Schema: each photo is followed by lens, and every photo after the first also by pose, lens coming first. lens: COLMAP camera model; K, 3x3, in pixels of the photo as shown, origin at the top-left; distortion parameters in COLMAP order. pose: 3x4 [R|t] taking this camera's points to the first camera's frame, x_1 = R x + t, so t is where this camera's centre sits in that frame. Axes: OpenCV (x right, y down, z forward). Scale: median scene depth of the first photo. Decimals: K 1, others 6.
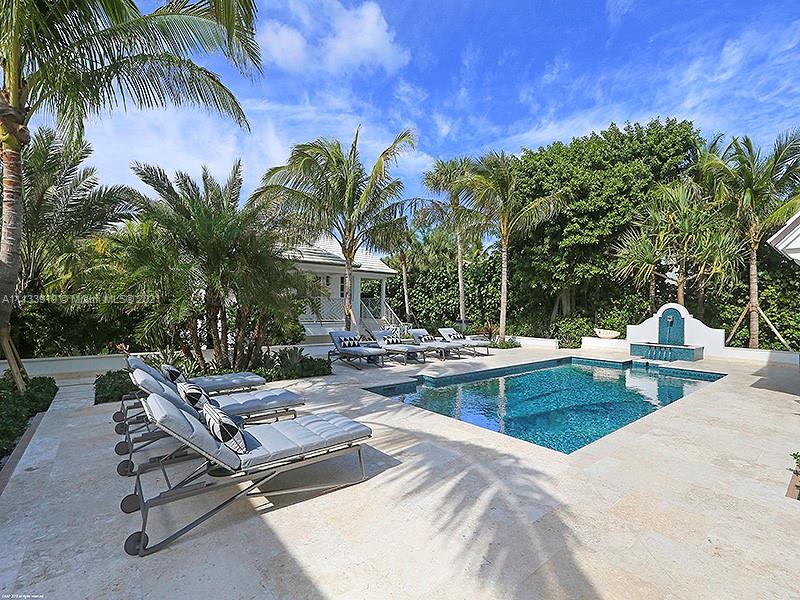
lens RADIAL K [[396.9, 0, 389.7], [0, 396.9, 299.6], [0, 0, 1]] dist [0.007184, 0.006870]
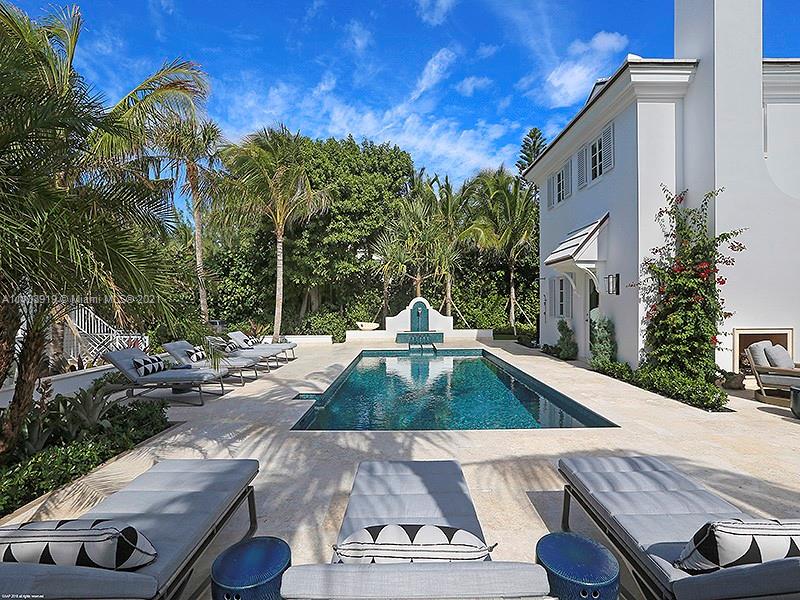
lens RADIAL K [[396.9, 0, 400.0], [0, 396.9, 301.3], [0, 0, 1]] dist [0.007184, 0.006870]
pose [[0.652013, -0.017694, 0.758002, -0.229666], [0.008159, 0.999834, 0.016321, 0.000272], [-0.758164, -0.004457, 0.652049, 0.219737]]
